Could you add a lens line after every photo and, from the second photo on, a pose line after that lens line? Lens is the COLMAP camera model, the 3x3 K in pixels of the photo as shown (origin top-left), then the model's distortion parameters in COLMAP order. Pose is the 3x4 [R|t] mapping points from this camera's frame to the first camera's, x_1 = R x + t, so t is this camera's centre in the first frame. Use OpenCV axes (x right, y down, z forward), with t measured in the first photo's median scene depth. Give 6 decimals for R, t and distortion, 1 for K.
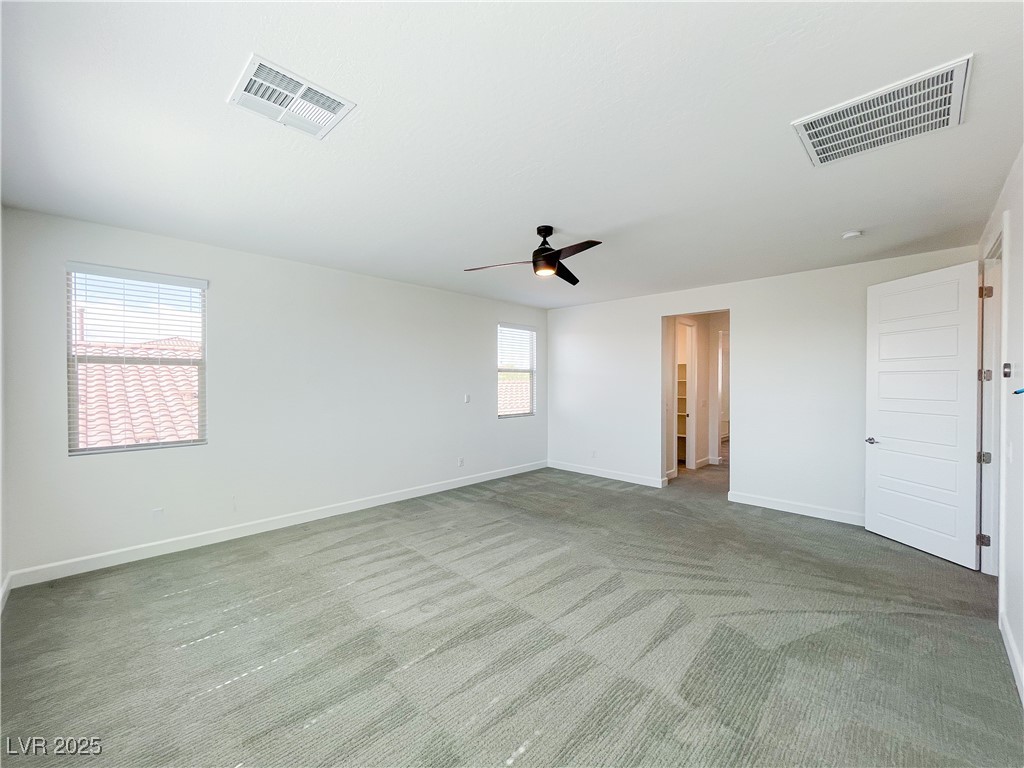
lens RADIAL K [[416.1, 0, 509.2], [0, 416.1, 385.2], [0, 0, 1]] dist [-0.000795, -0.000263]
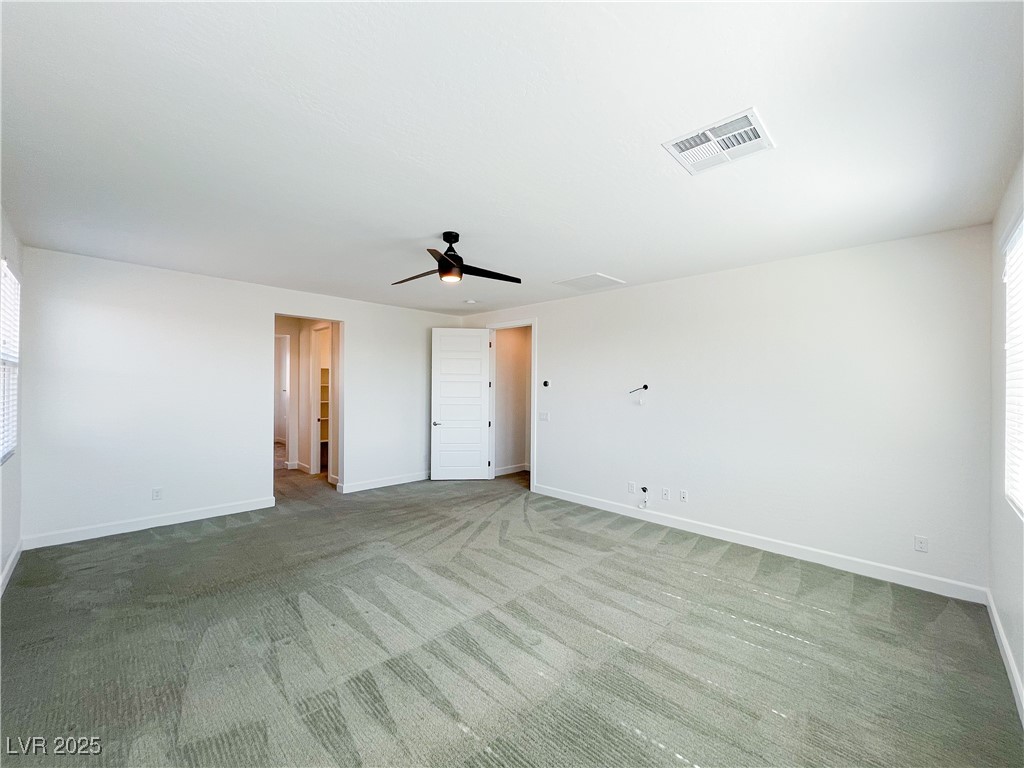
lens RADIAL K [[416.1, 0, 509.2], [0, 416.1, 386.1], [0, 0, 1]] dist [-0.000795, -0.000263]
pose [[-0.003571, 0.001578, 0.999992, -0.940245], [-0.000646, 0.999999, -0.001580, -0.013745], [-0.999993, -0.000652, -0.003570, 0.900472]]
